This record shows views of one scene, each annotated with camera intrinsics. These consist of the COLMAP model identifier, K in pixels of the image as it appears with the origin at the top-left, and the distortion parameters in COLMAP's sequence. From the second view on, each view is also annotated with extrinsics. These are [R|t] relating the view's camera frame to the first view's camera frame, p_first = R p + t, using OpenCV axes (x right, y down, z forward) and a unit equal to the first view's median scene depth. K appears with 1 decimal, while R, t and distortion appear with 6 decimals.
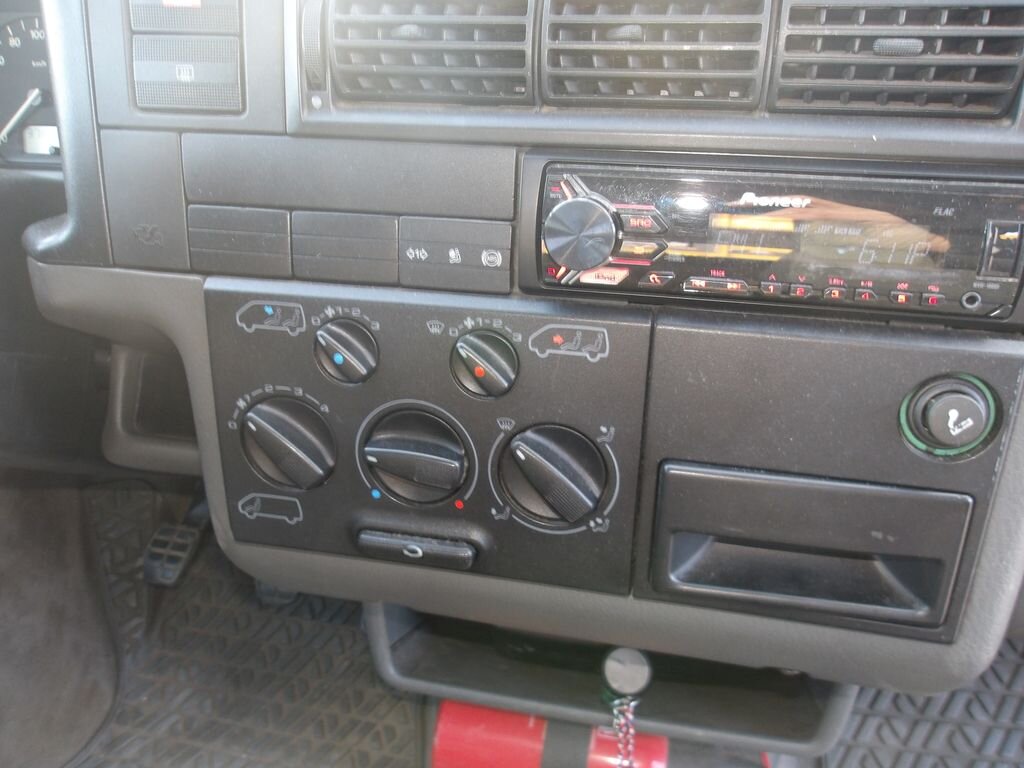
lens RADIAL K [[846.6, 0, 513.6], [0, 846.6, 389.9], [0, 0, 1]] dist [0.001105, 0.014670]
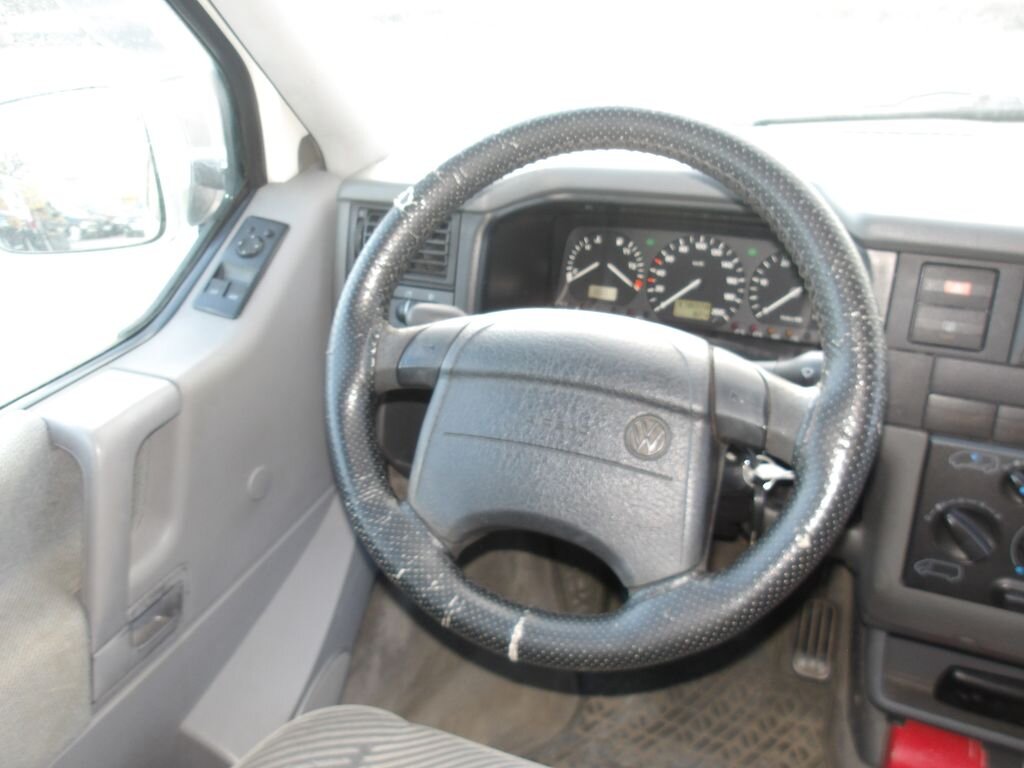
lens RADIAL K [[853.5, 0, 508.7], [0, 853.5, 389.0], [0, 0, 1]] dist [-0.003966, 0.011660]
pose [[0.977241, 0.090880, -0.191677, -0.899757], [-0.106358, 0.991714, -0.072056, -0.002626], [0.183540, 0.090802, 0.978809, -0.923672]]
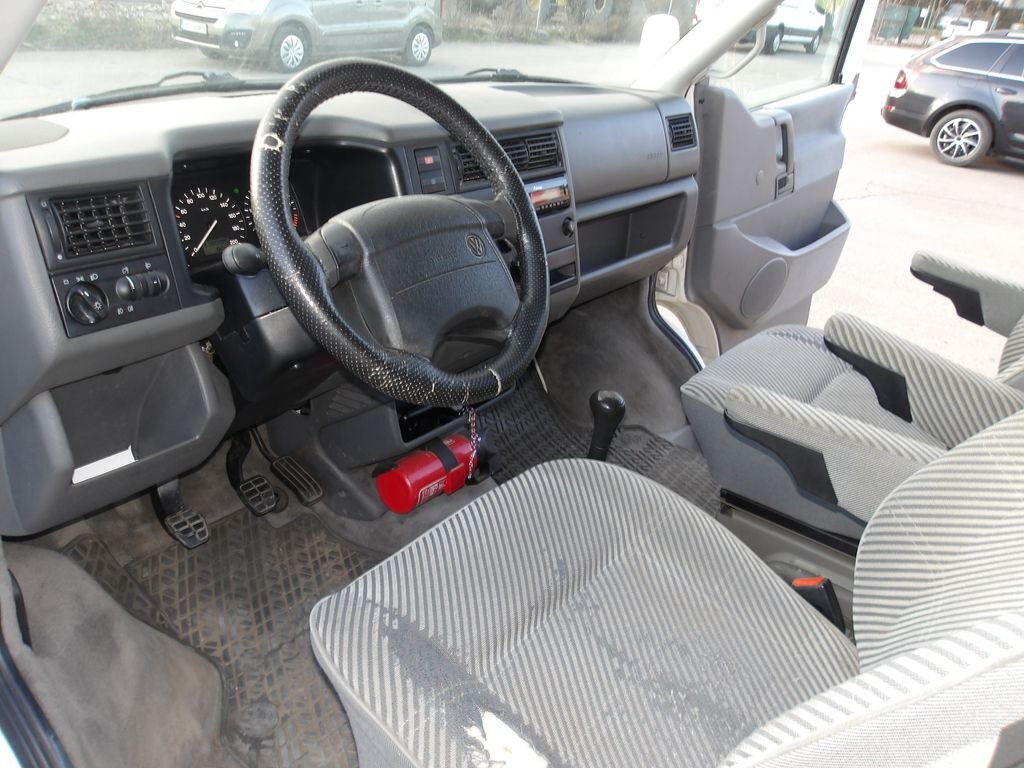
lens RADIAL K [[853.5, 0, 508.7], [0, 853.5, 389.0], [0, 0, 1]] dist [-0.003966, 0.011660]
pose [[0.402933, -0.330275, 0.853559, -3.266679], [0.430370, 0.891449, 0.141774, 0.012830], [-0.807729, 0.310220, 0.501335, -0.664286]]
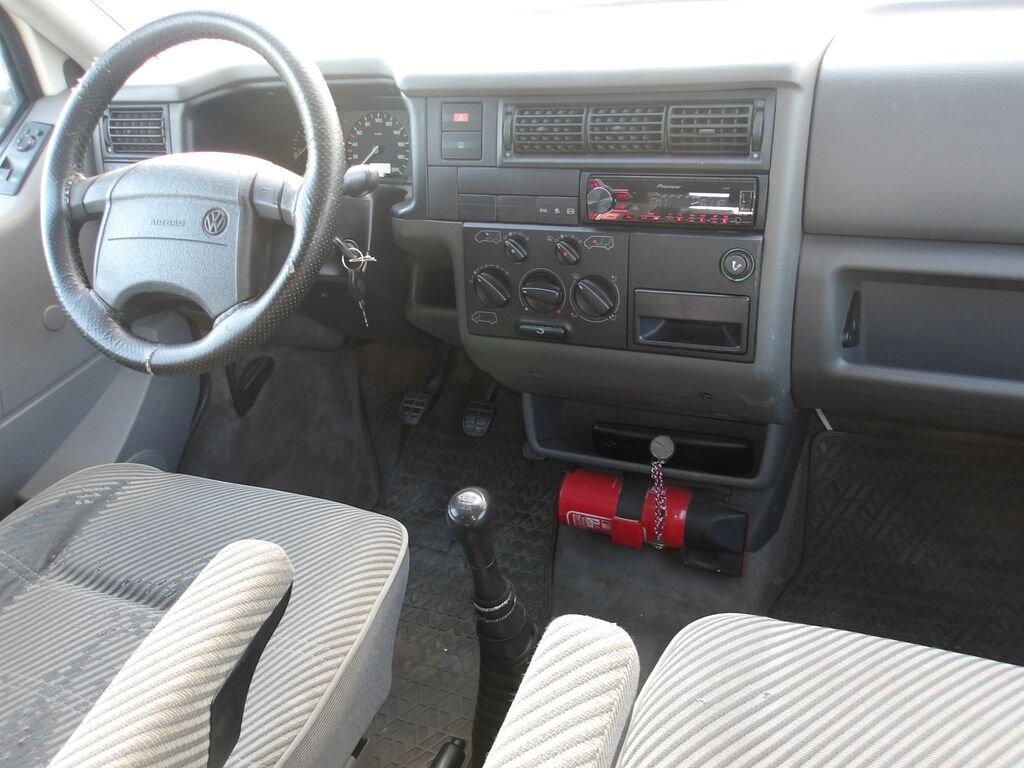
lens RADIAL K [[856.5, 0, 512.0], [0, 856.5, 384.0], [0, 0, 1]] dist [-0.000719, 0.003562]
pose [[0.978006, 0.024569, -0.207127, 0.335195], [-0.029392, 0.999363, -0.020242, 0.410676], [0.206498, 0.025884, 0.978105, -1.519914]]
